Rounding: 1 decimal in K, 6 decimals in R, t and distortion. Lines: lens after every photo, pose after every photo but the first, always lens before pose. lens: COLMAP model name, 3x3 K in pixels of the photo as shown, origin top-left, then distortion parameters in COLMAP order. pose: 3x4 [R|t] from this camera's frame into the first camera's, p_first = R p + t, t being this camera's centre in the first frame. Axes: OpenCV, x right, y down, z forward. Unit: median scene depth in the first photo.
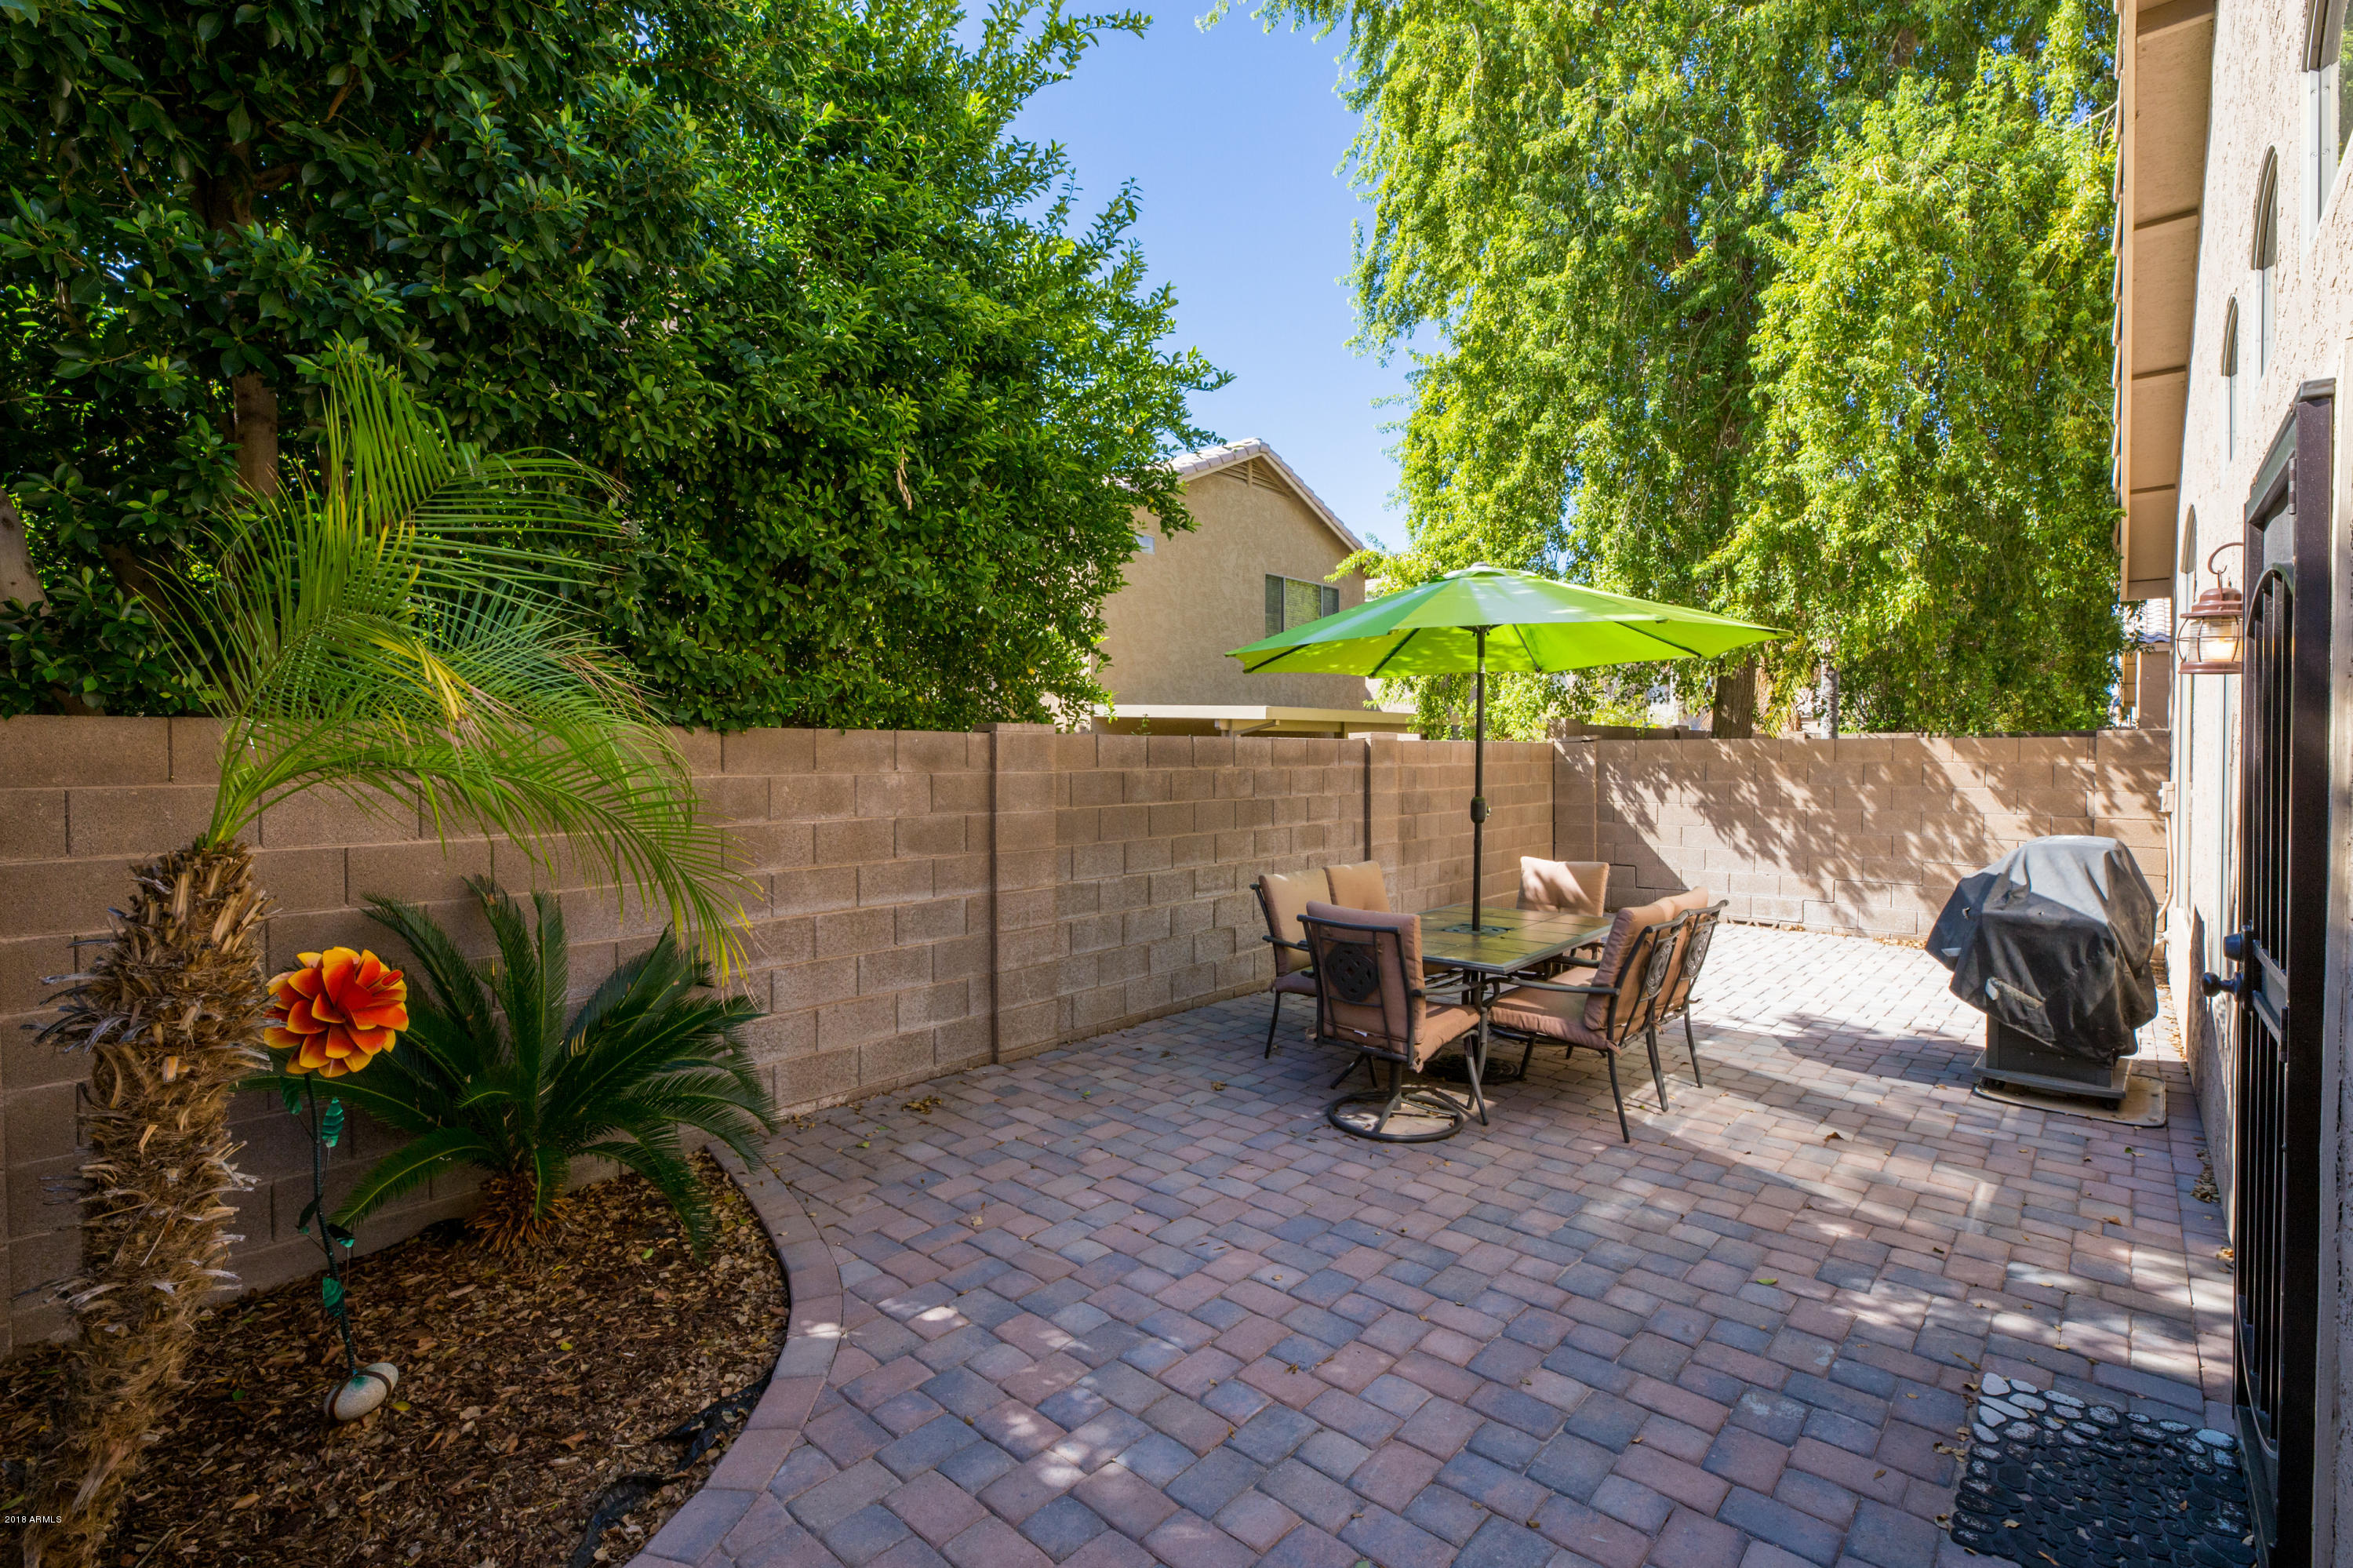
lens RADIAL K [[1074.9, 0, 1146.4], [0, 1074.9, 739.2], [0, 0, 1]] dist [-0.012167, 0.000195]
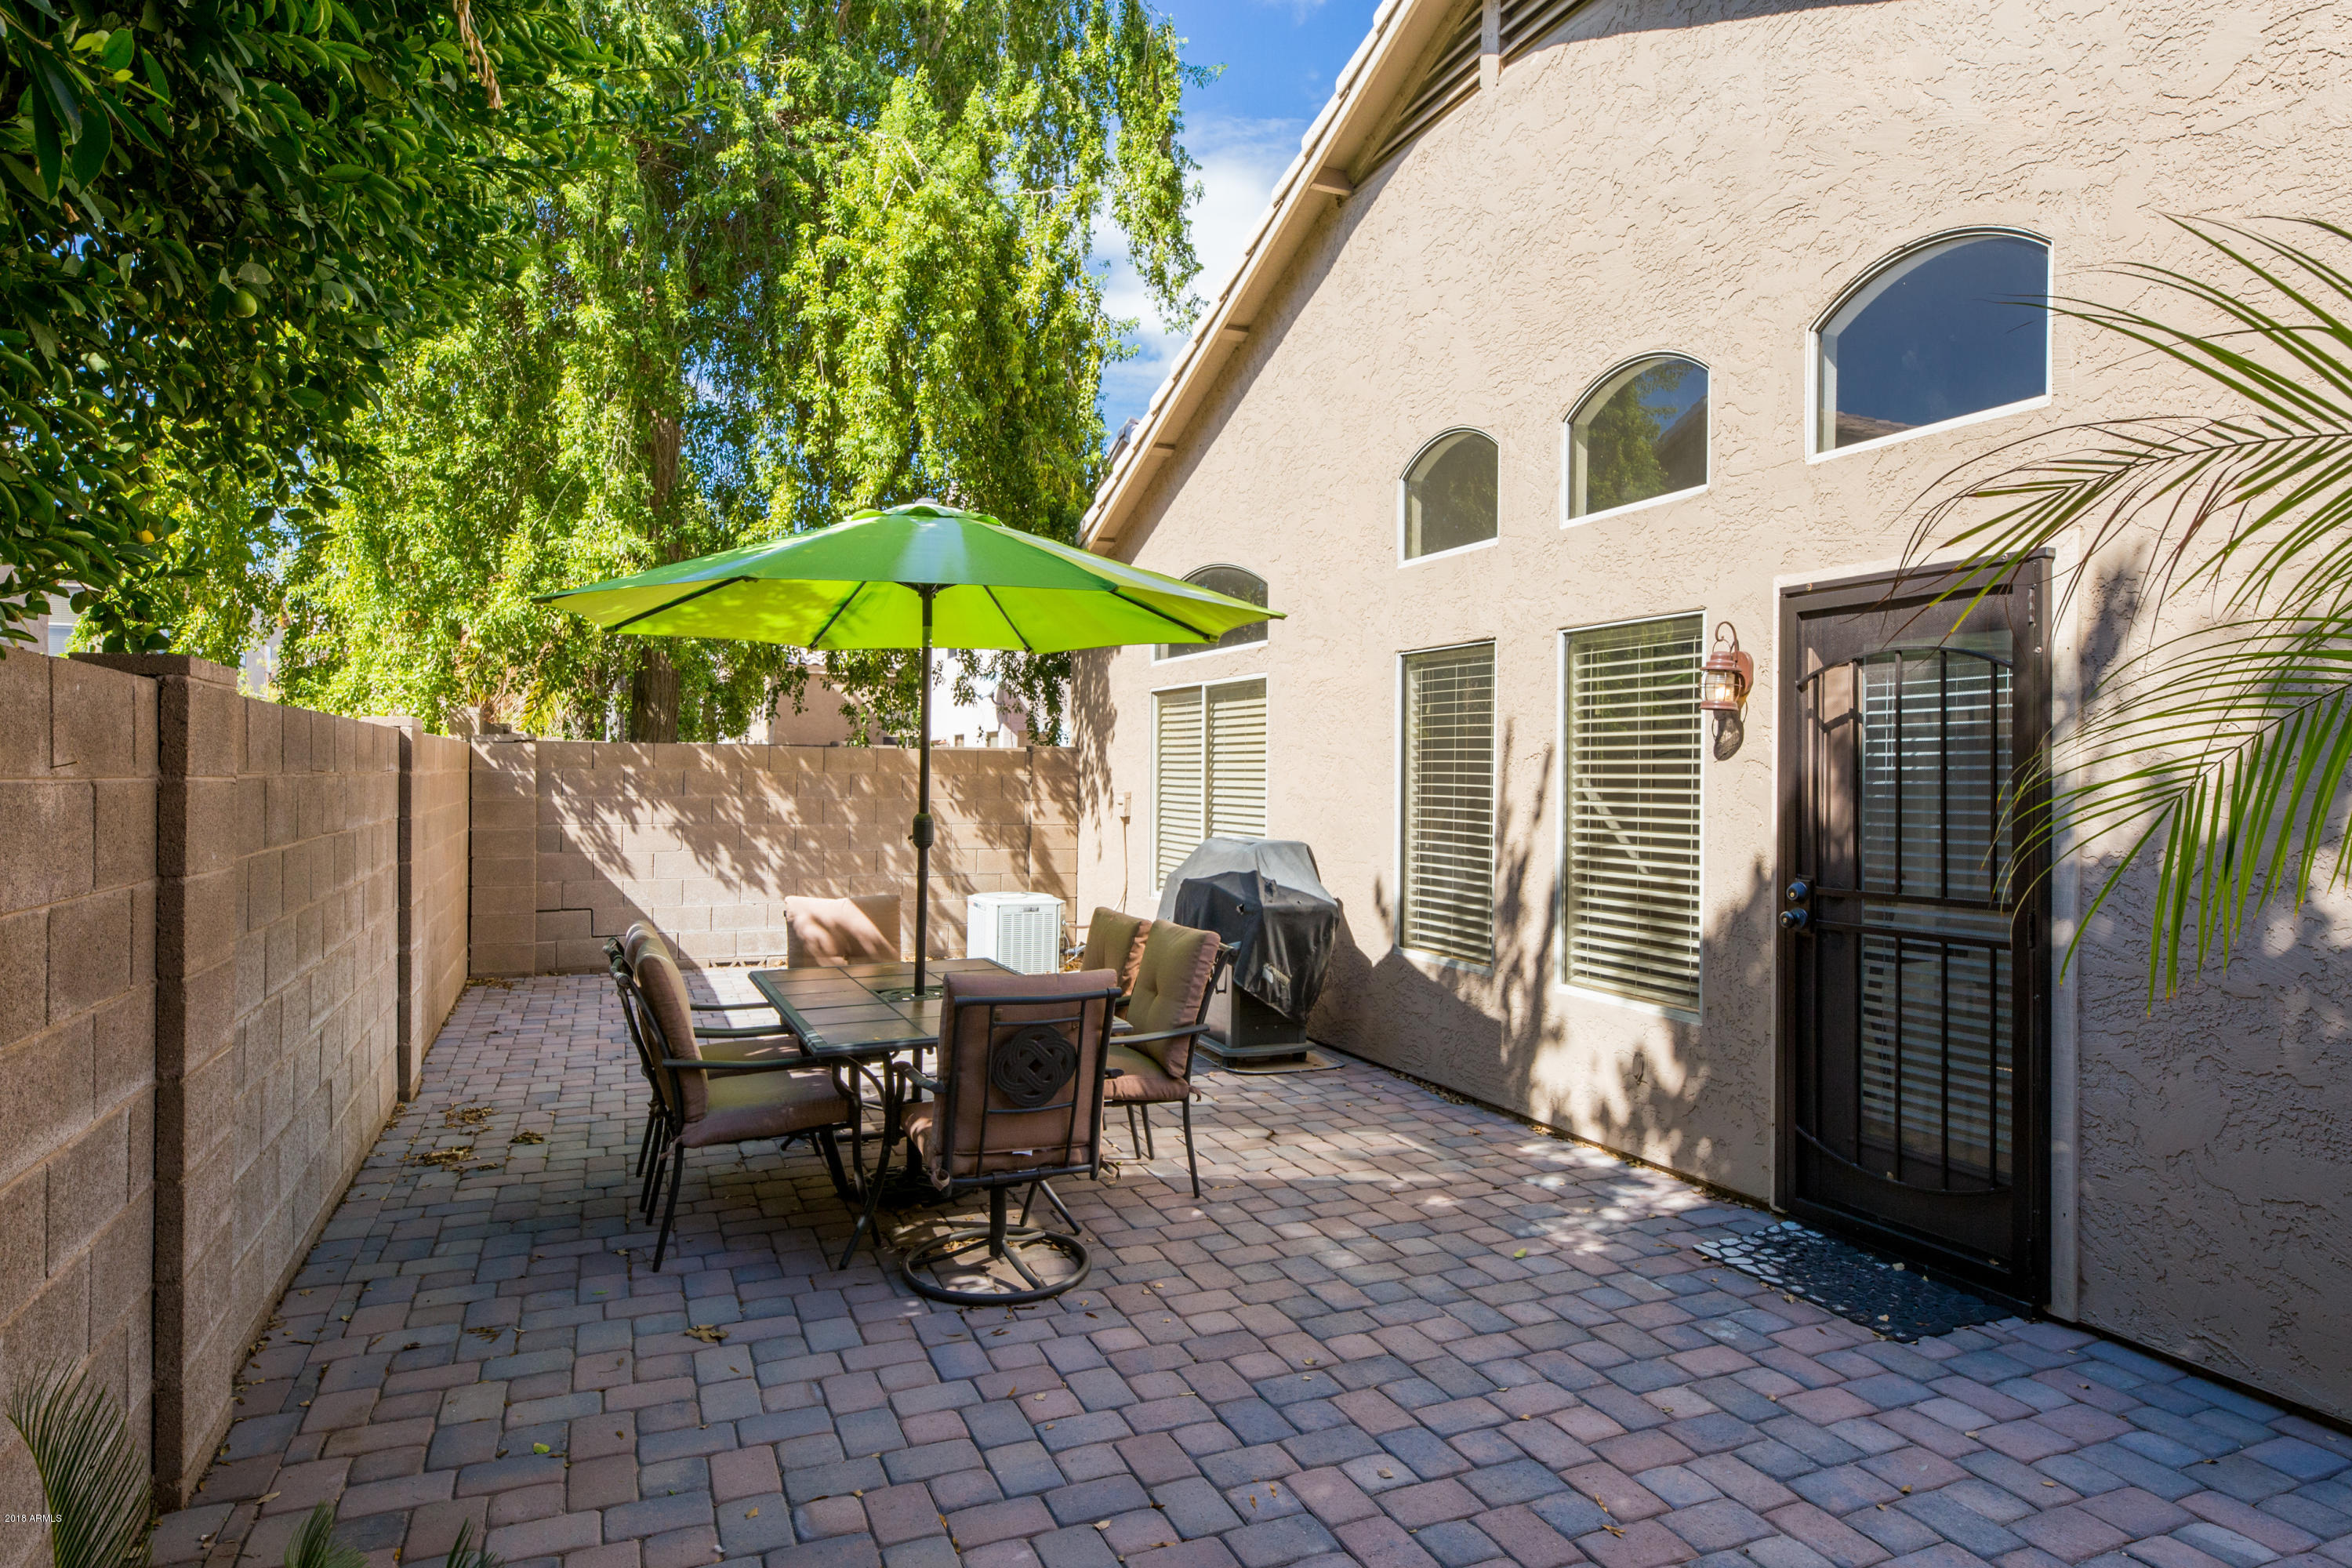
lens RADIAL K [[1331.0, 0, 1176.0], [0, 1331.0, 784.0], [0, 0, 1]] dist [-0.002931, 0.000392]
pose [[0.397725, -0.005350, 0.917489, -0.637168], [-0.018914, 0.999723, 0.014029, 0.021318], [-0.917309, -0.022933, 0.397514, 0.658013]]
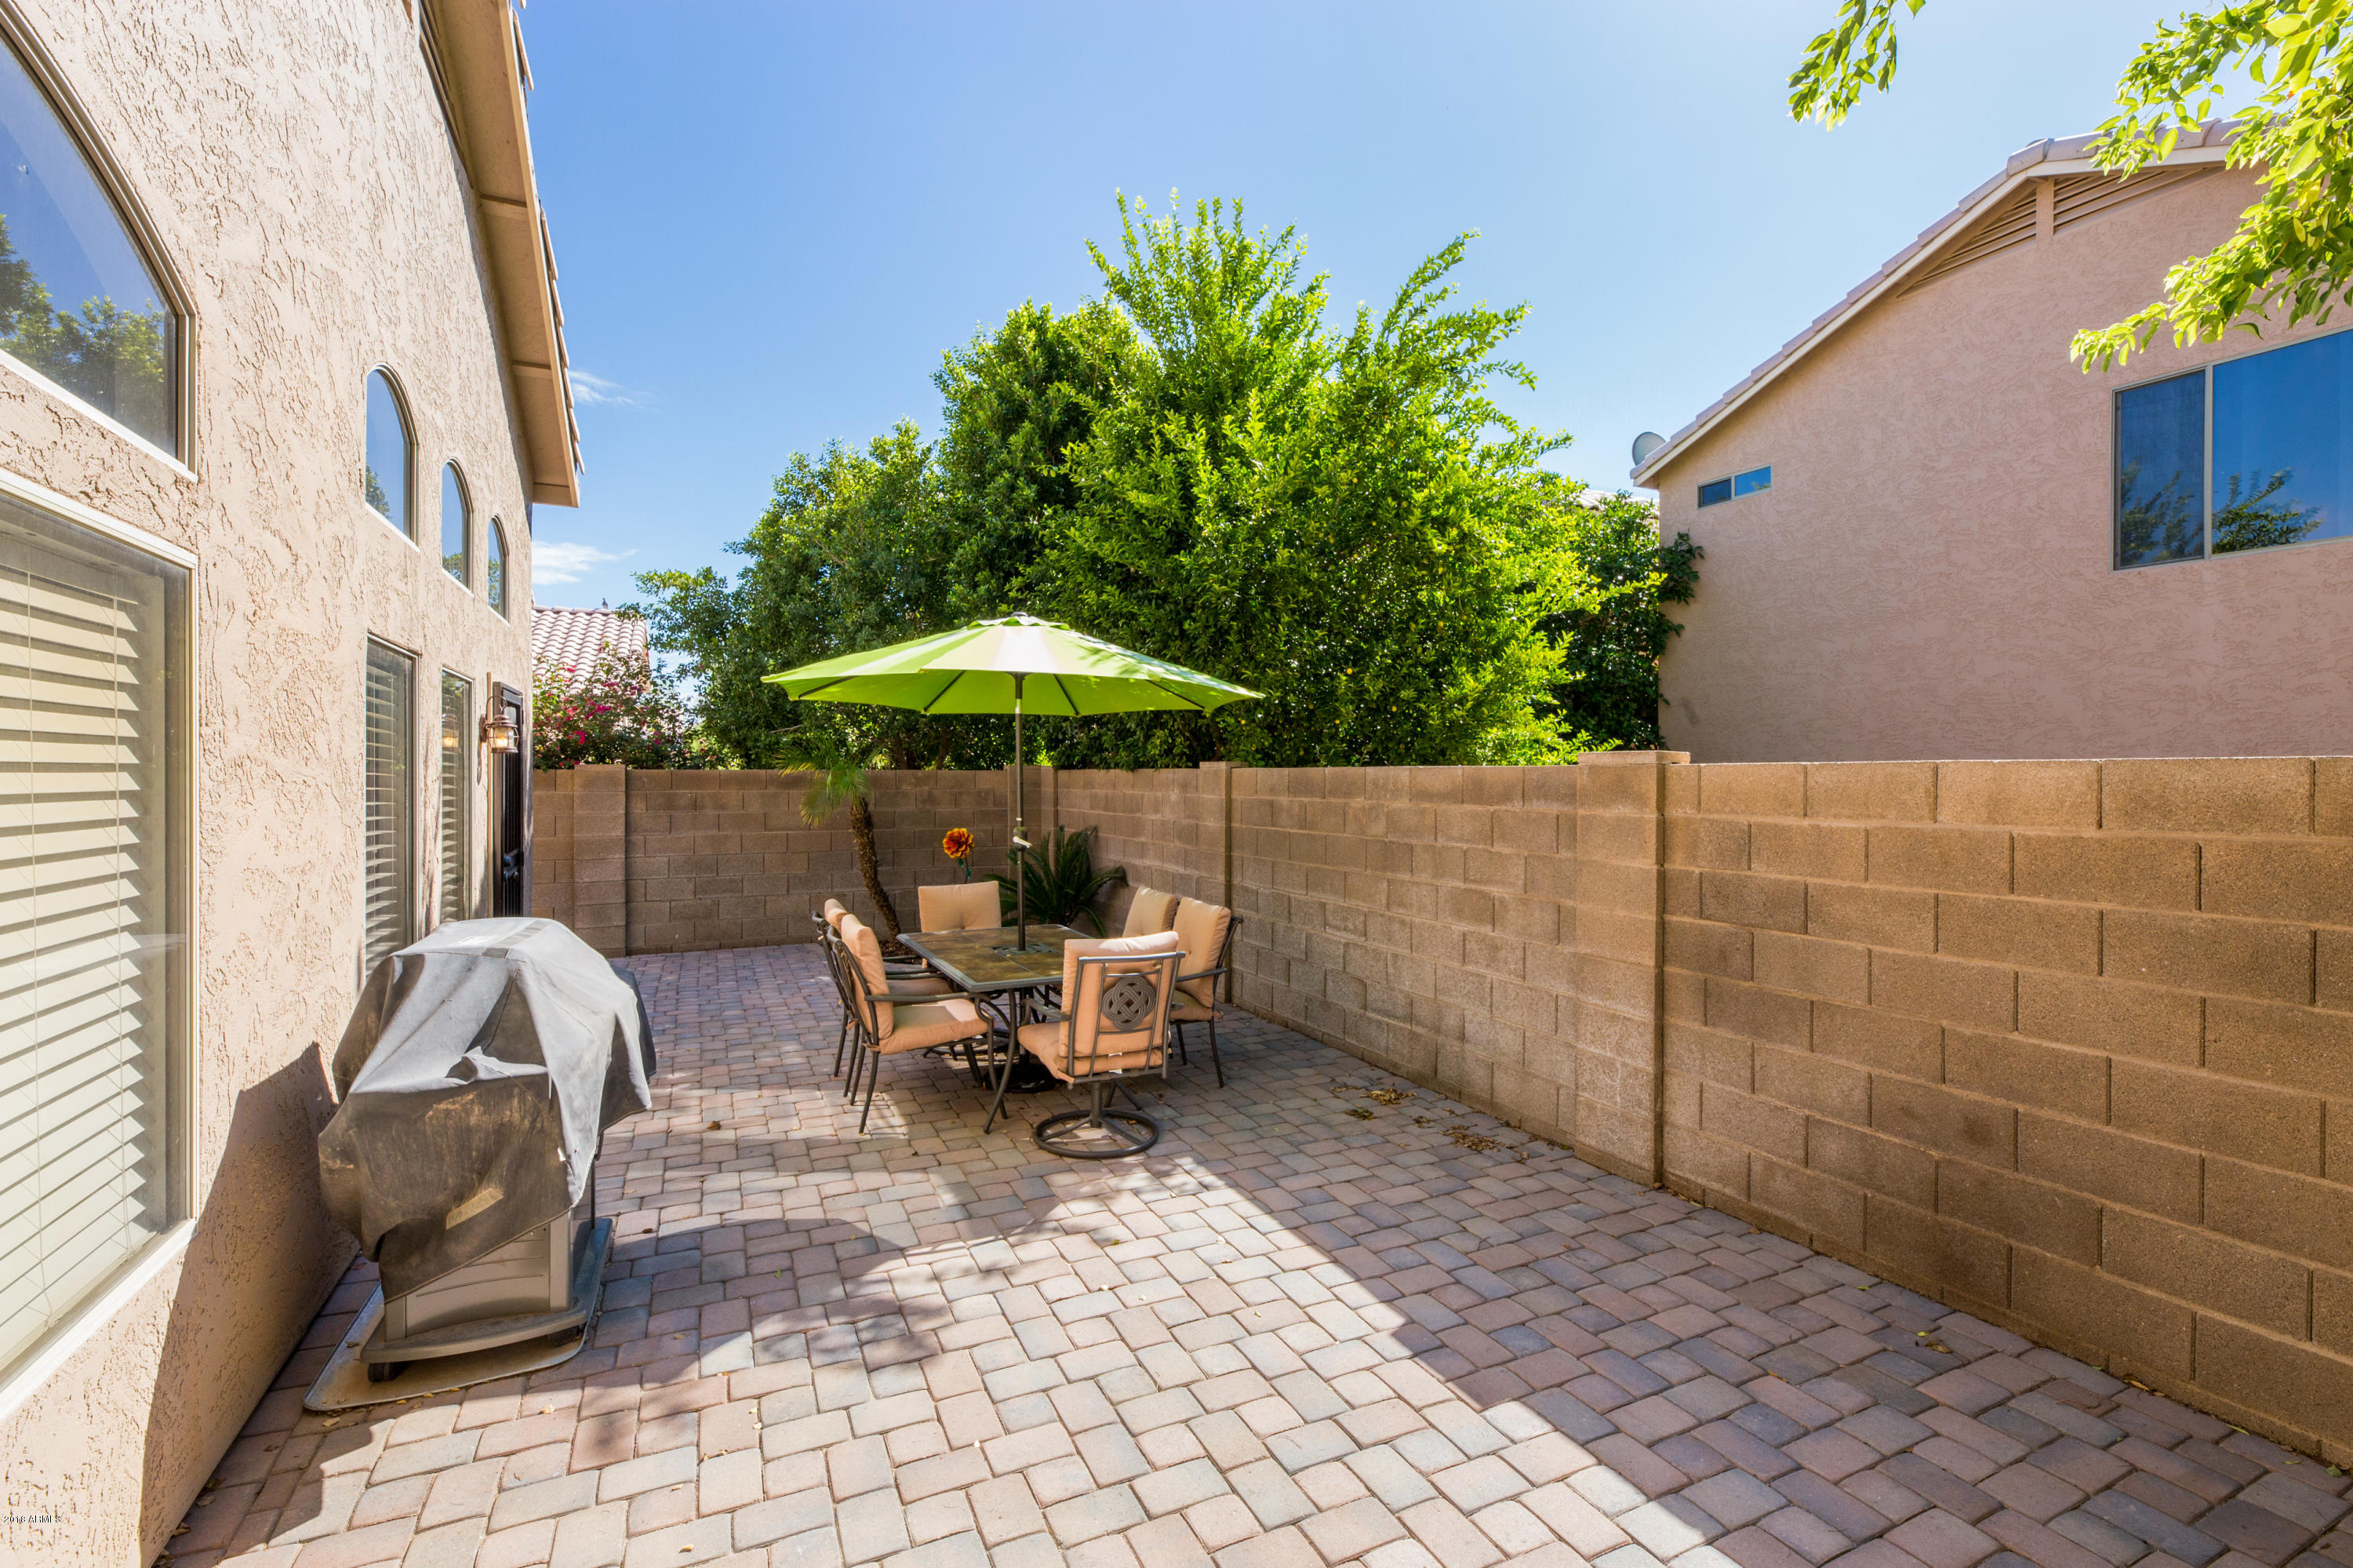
lens RADIAL K [[1018.5, 0, 1176.5], [0, 1018.5, 784.0], [0, 0, 1]] dist [-0.000047, 0.000032]
pose [[-0.373536, 0.009488, -0.927567, 1.655963], [0.013090, 0.999902, 0.004957, 0.009704], [0.927523, -0.010290, -0.373624, 2.111543]]
